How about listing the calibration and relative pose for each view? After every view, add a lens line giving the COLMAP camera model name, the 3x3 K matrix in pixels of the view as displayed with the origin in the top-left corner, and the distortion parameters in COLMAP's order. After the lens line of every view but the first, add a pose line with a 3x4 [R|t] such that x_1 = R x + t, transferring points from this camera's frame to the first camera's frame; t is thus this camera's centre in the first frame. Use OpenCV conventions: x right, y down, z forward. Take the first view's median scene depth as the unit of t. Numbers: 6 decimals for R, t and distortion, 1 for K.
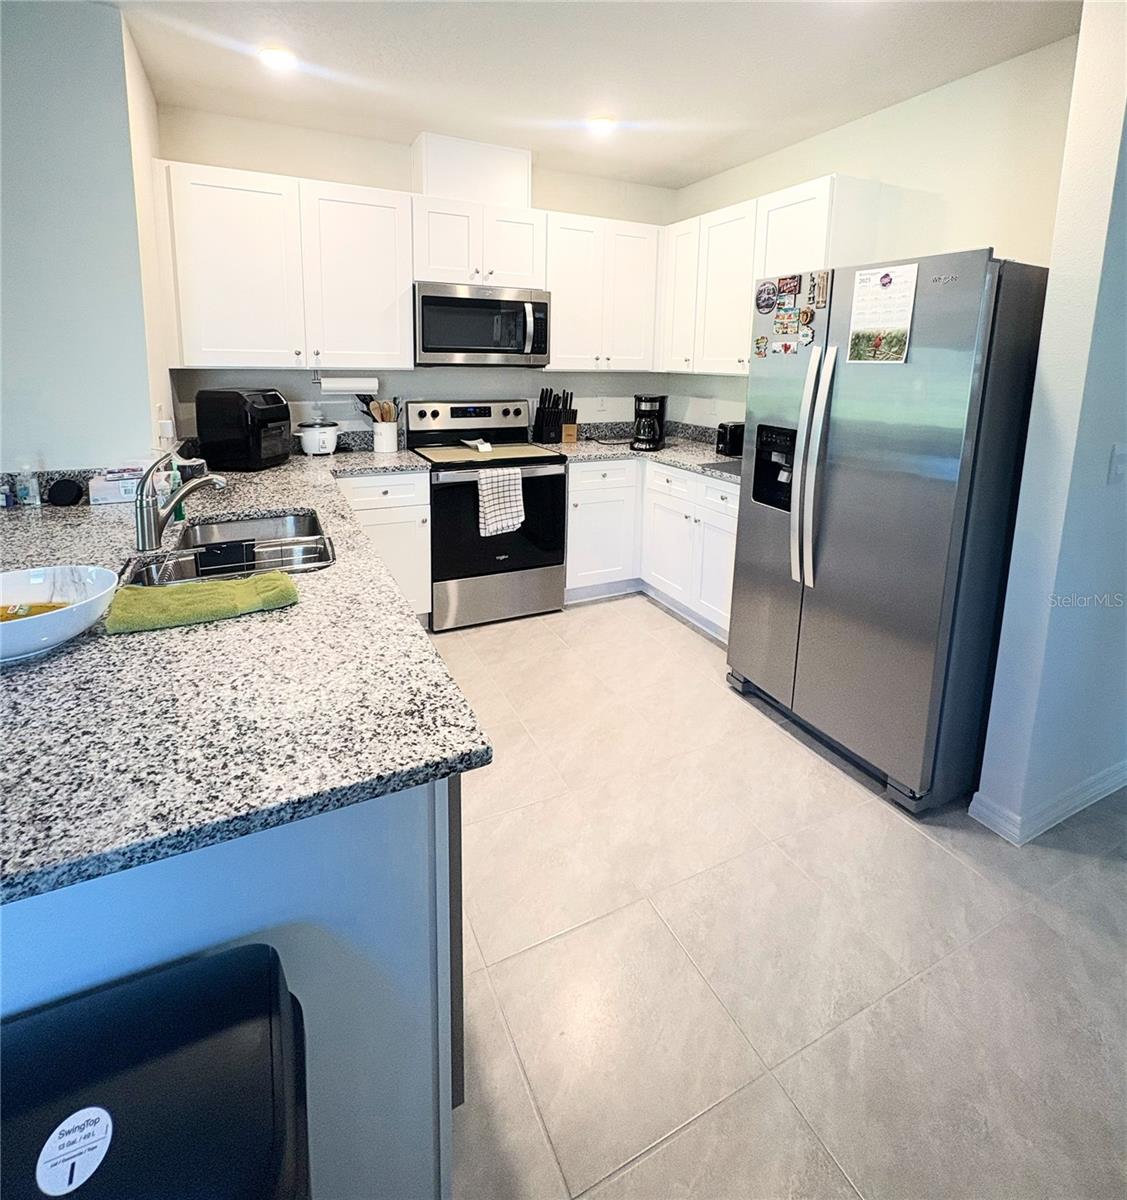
lens RADIAL K [[616.4, 0, 557.7], [0, 616.4, 449.9], [0, 0, 1]] dist [0.001094, -0.000398]
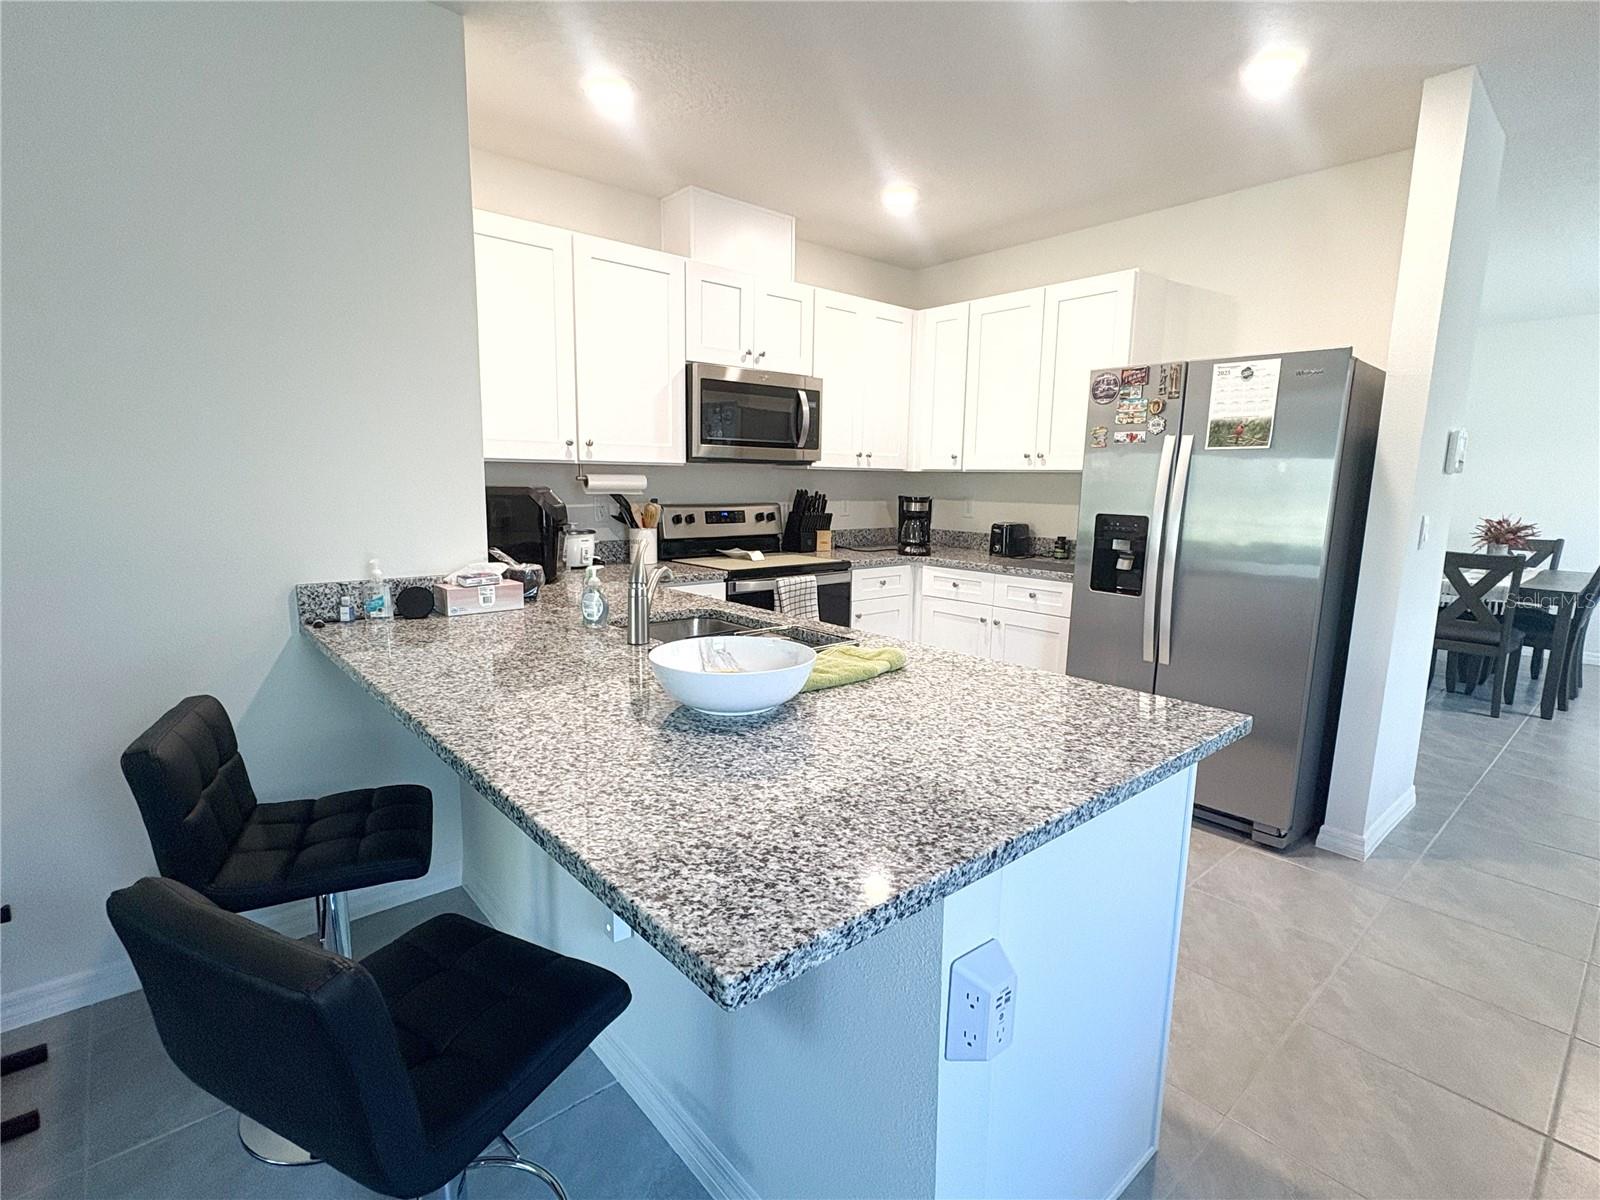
lens RADIAL K [[776.1, 0, 799.6], [0, 776.1, 602.3], [0, 0, 1]] dist [0.000664, 0.000186]
pose [[0.965875, -0.044645, 0.255131, -0.376147], [0.040064, 0.998929, 0.023128, 0.042859], [-0.255891, -0.012117, 0.966630, -0.086409]]
